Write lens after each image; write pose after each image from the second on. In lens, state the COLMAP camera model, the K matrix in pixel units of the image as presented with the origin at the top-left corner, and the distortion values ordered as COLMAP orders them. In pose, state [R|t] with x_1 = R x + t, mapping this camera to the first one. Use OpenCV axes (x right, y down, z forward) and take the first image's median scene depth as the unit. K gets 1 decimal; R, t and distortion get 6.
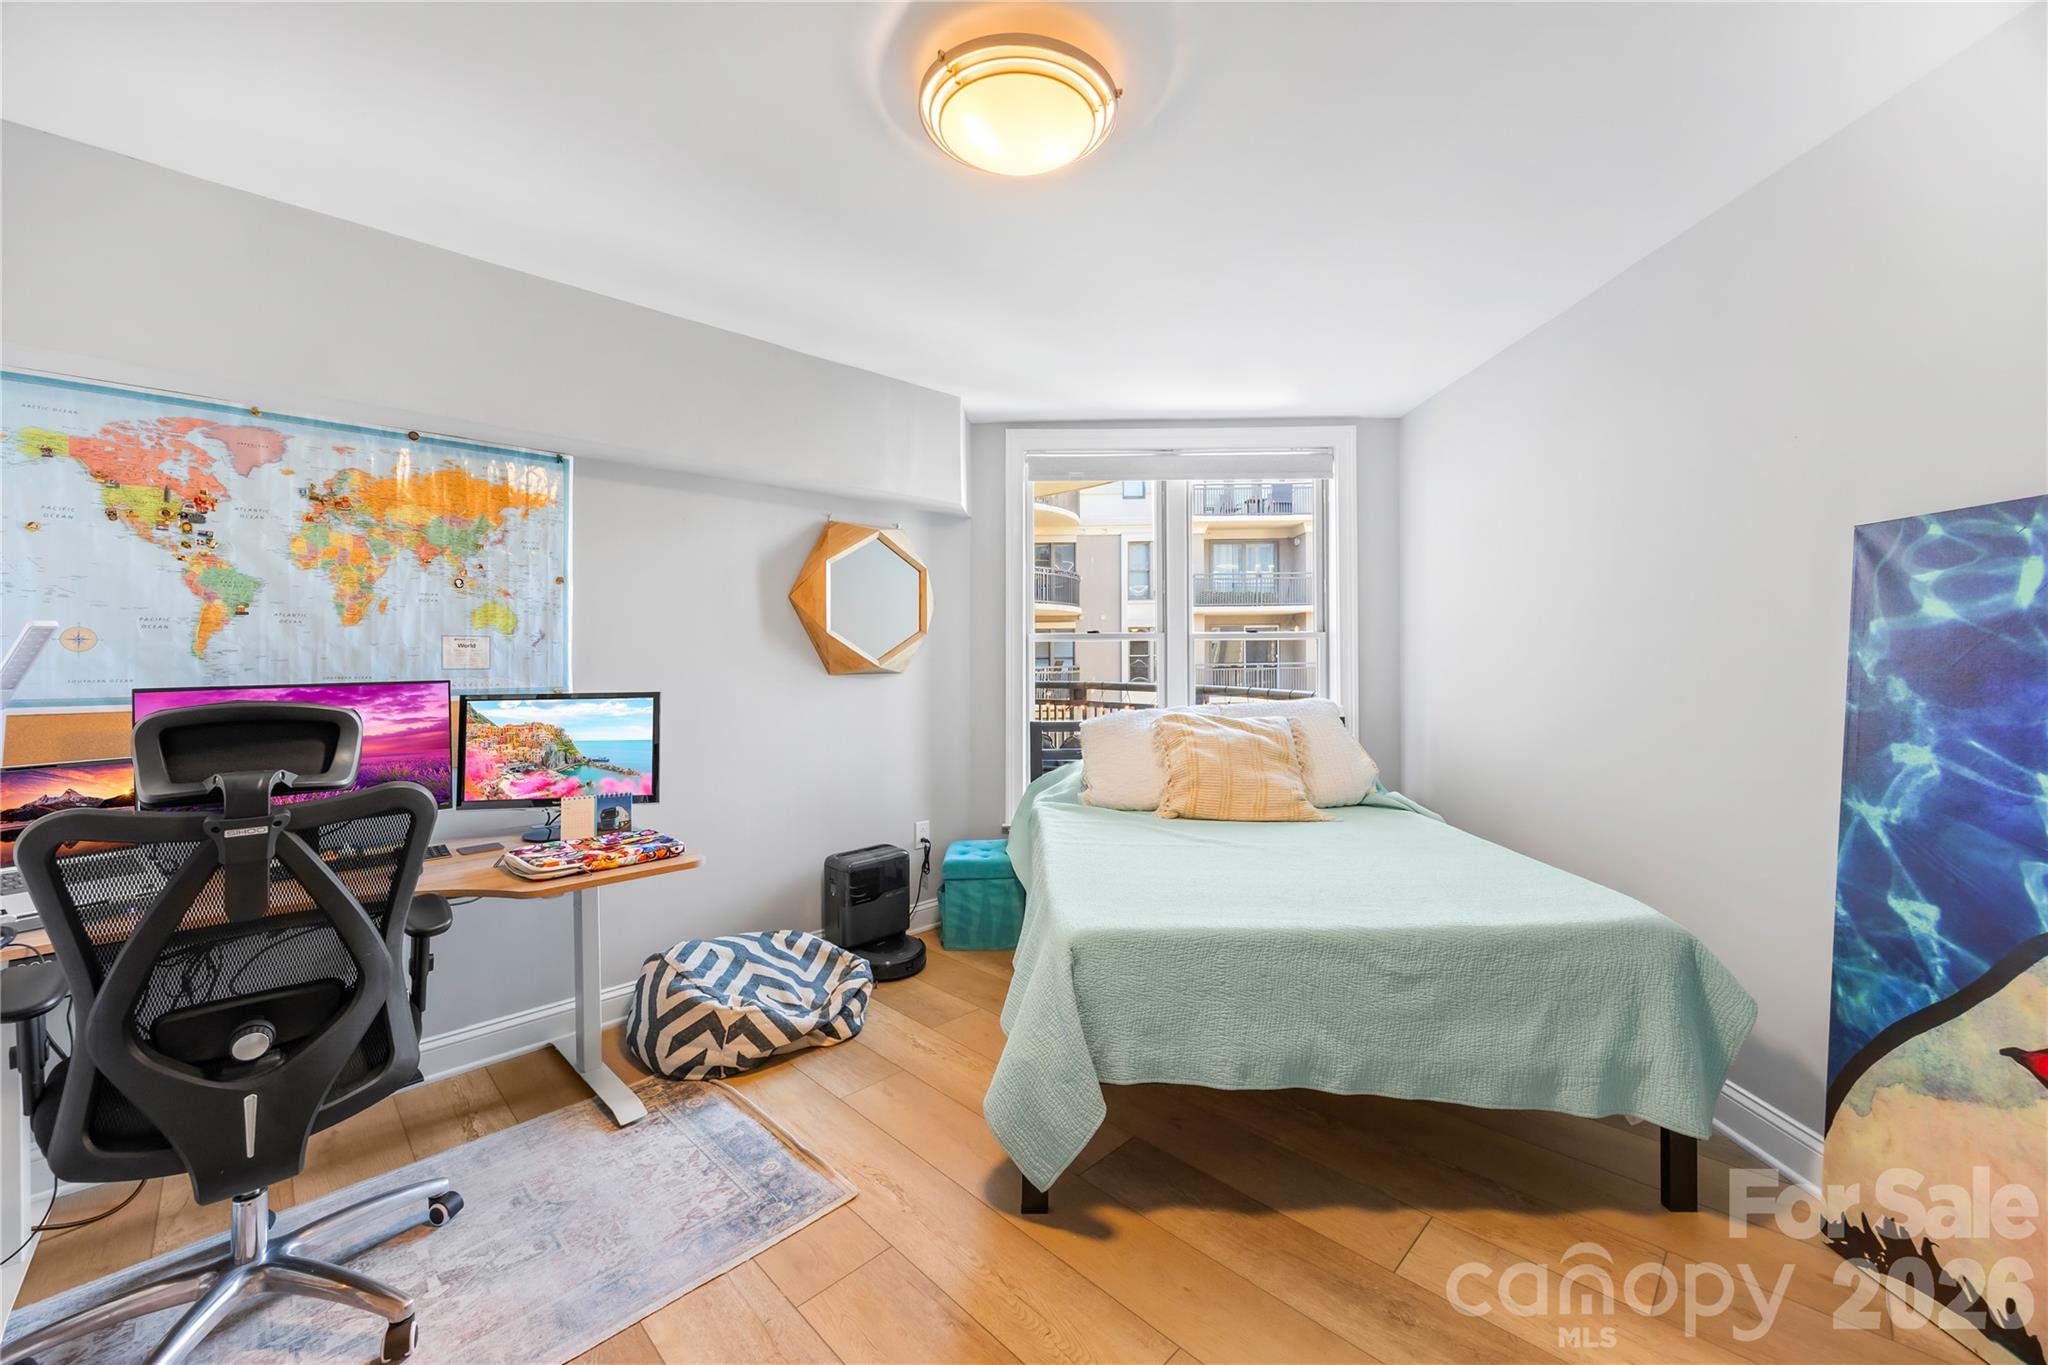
lens RADIAL K [[787.4, 0, 990.4], [0, 787.4, 644.1], [0, 0, 1]] dist [-0.001064, 0.000626]
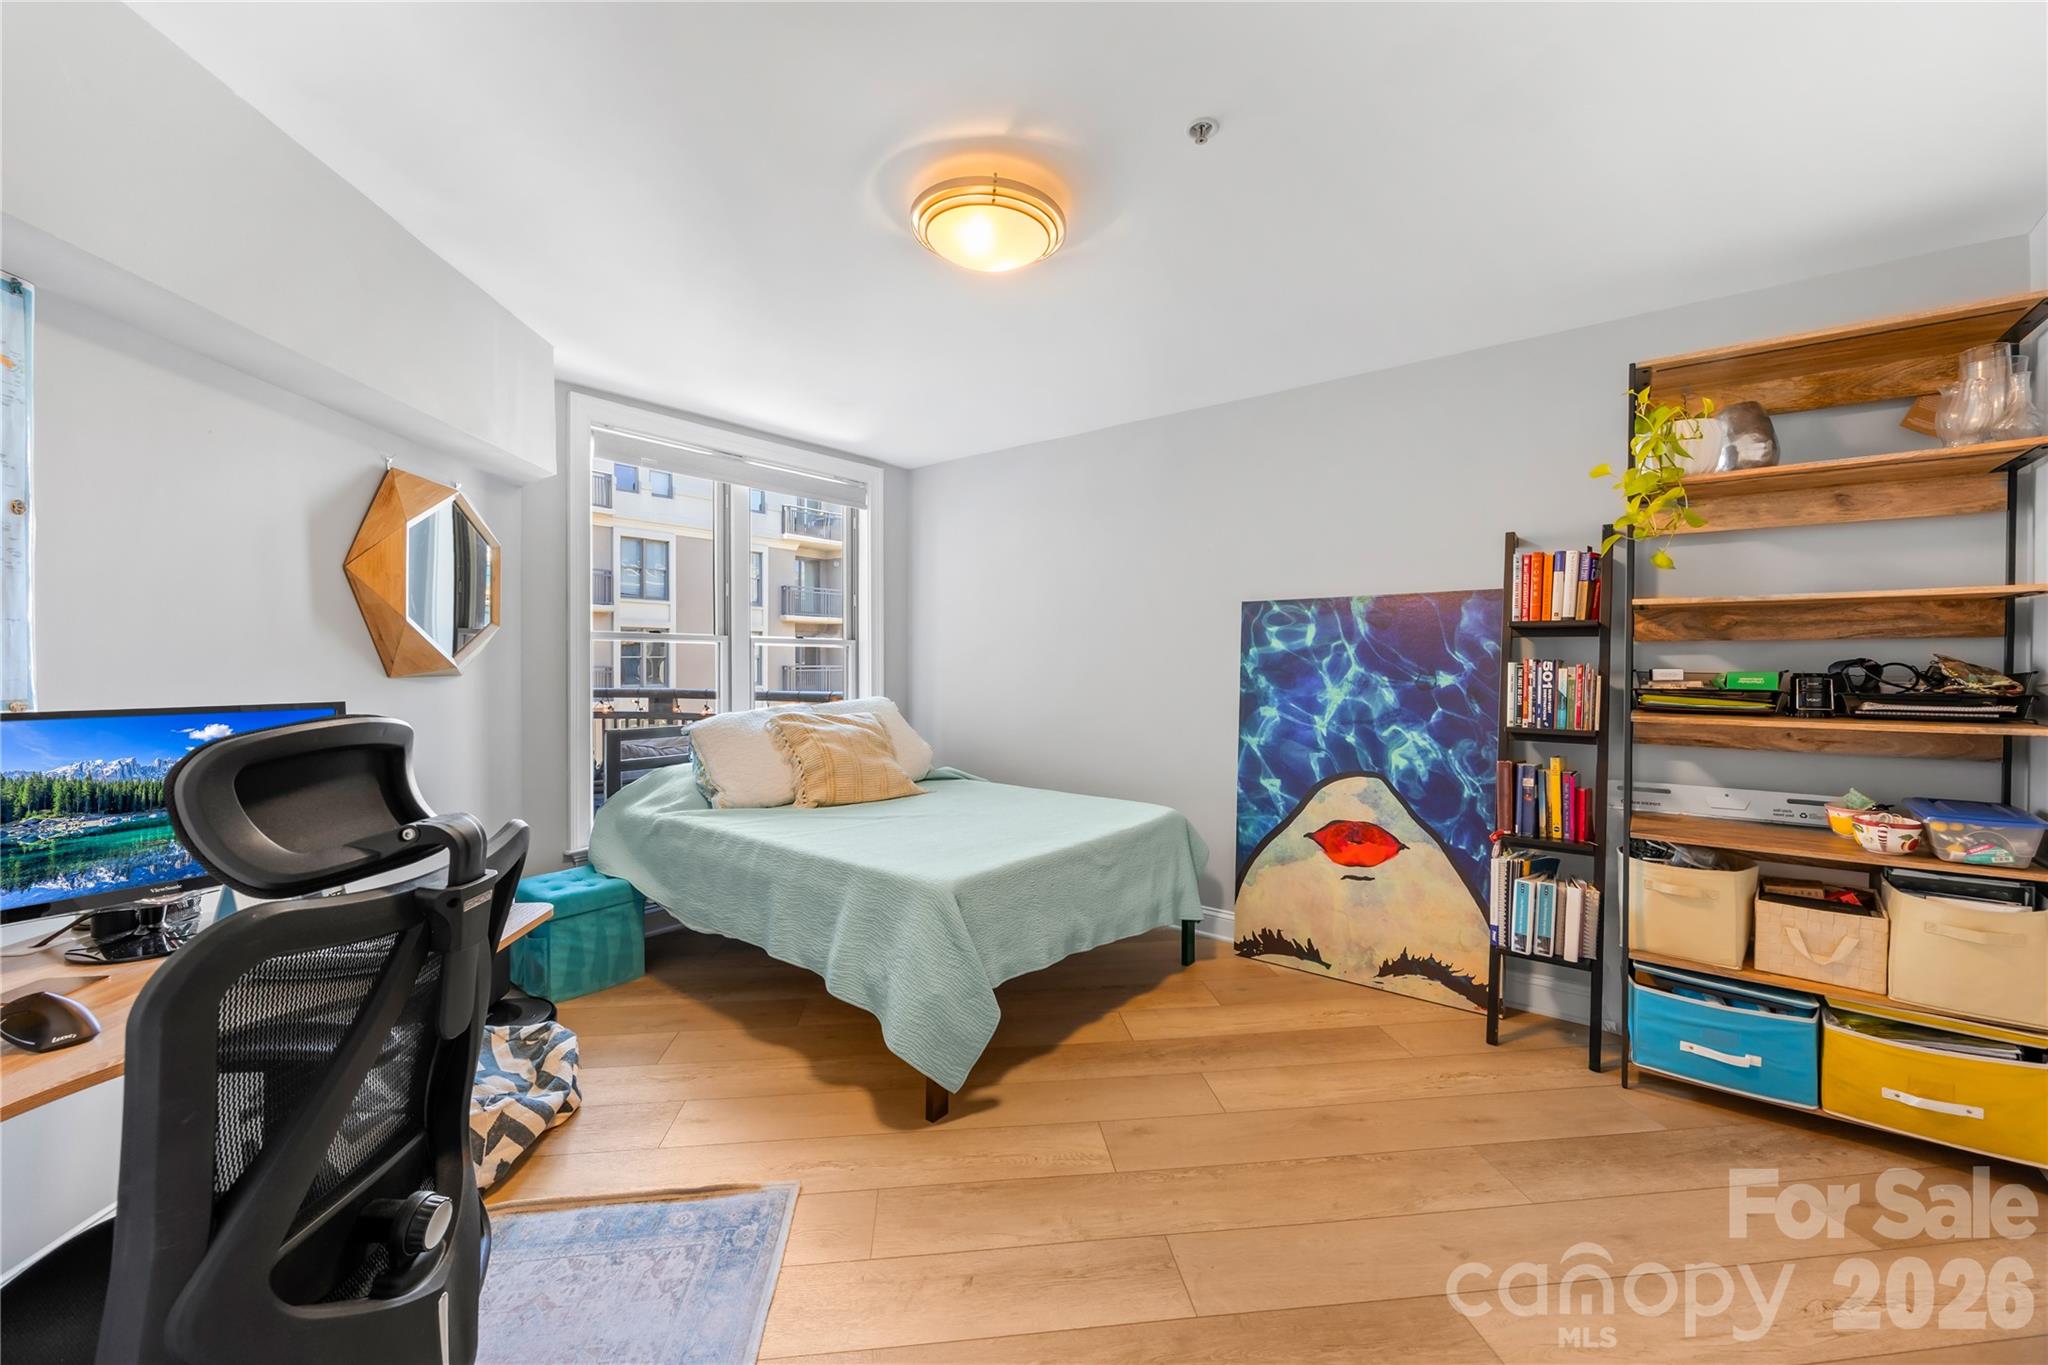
lens RADIAL K [[830.6, 0, 1013.1], [0, 830.6, 650.8], [0, 0, 1]] dist [-0.000038, -0.000607]
pose [[0.612898, 0.022824, 0.789832, -0.927877], [-0.026153, 0.999621, -0.008593, 0.010617], [-0.789729, -0.015390, 0.613263, 0.140988]]
